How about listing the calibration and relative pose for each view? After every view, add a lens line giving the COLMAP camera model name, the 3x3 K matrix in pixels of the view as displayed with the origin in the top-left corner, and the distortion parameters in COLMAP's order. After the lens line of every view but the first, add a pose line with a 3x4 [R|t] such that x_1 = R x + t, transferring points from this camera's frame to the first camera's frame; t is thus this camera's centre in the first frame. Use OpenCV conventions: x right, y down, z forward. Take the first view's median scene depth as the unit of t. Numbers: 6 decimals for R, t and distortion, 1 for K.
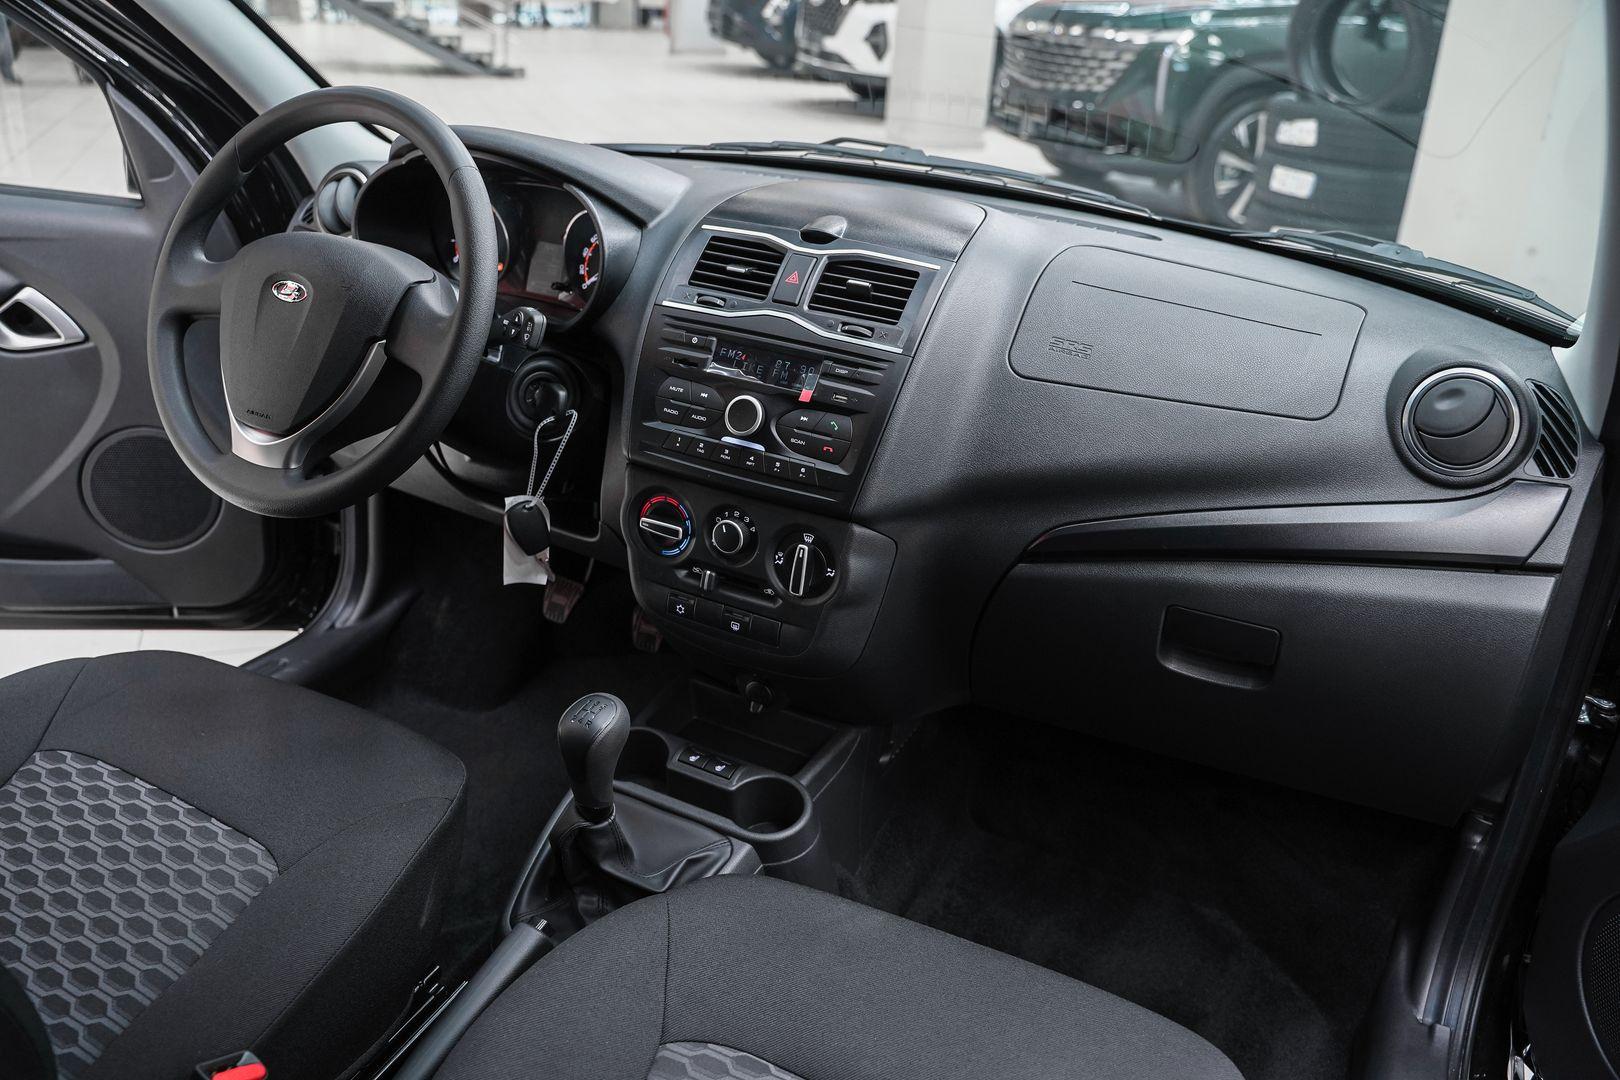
lens RADIAL K [[1321.3, 0, 868.3], [0, 1321.3, 609.9], [0, 0, 1]] dist [-0.111054, 0.066013]
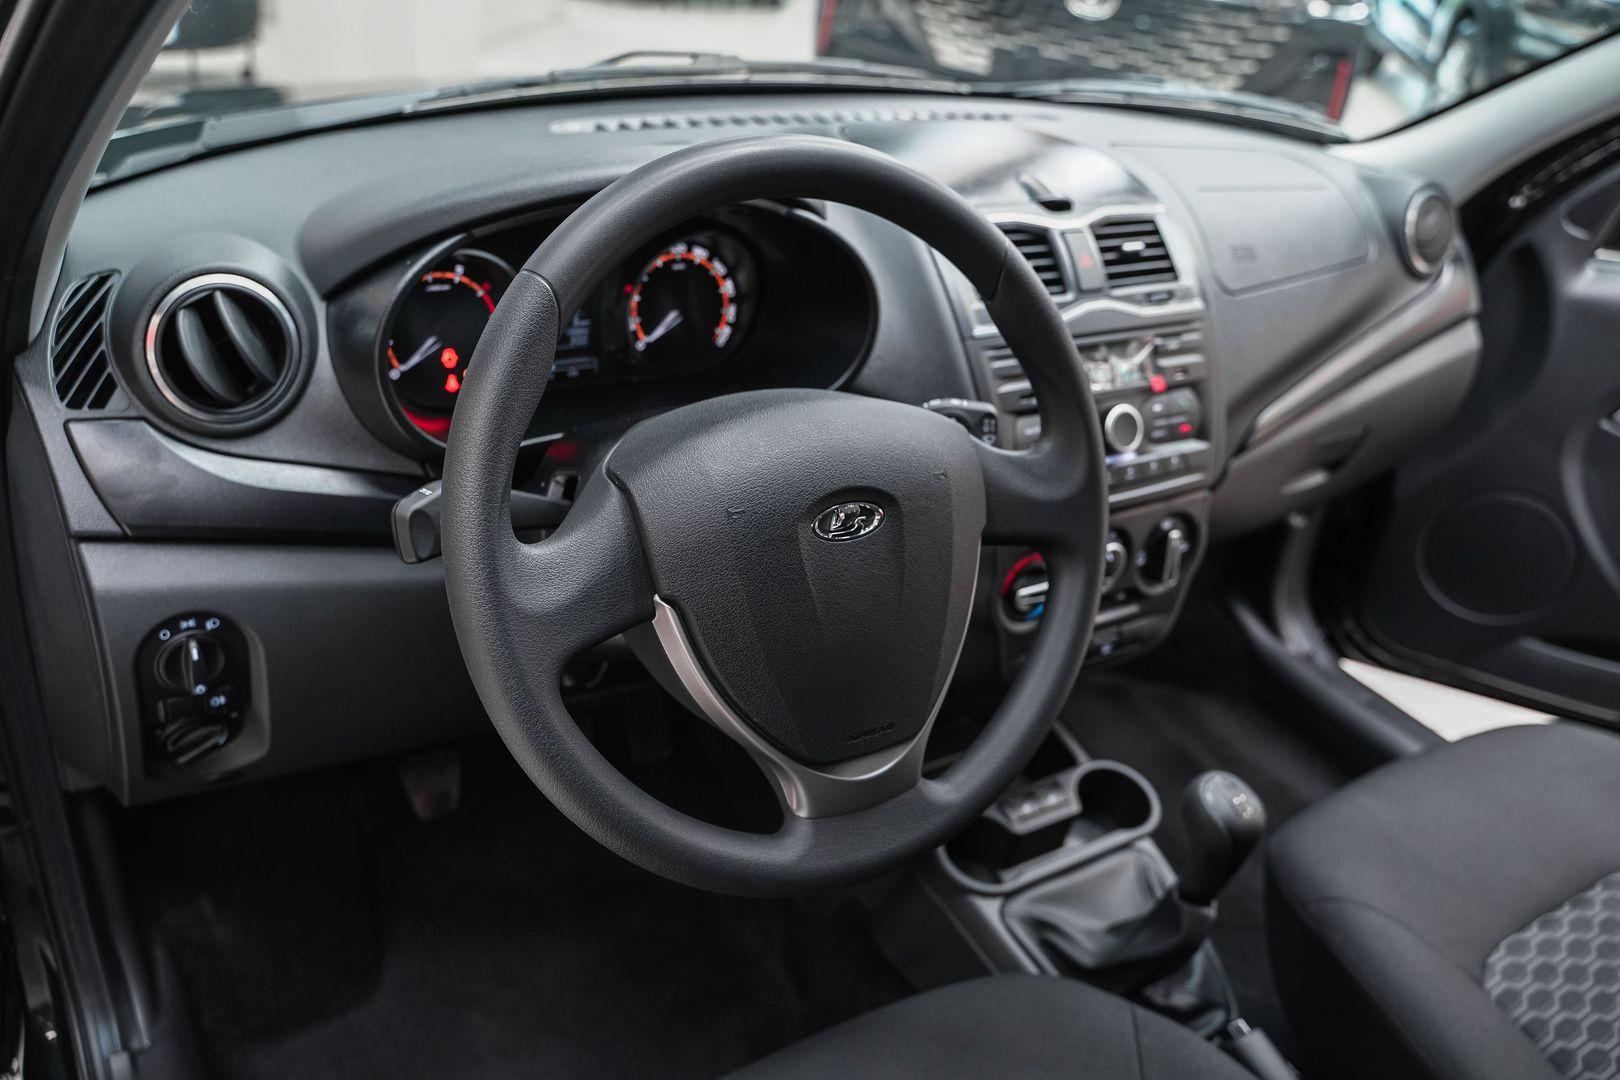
lens RADIAL K [[1321.3, 0, 813.1], [0, 1321.3, 524.8], [0, 0, 1]] dist [-0.111054, 0.066013]
pose [[0.516695, -0.438664, 0.735255, -0.864632], [0.306439, 0.896634, 0.319597, -0.429583], [-0.799450, 0.060177, 0.597711, 0.643114]]
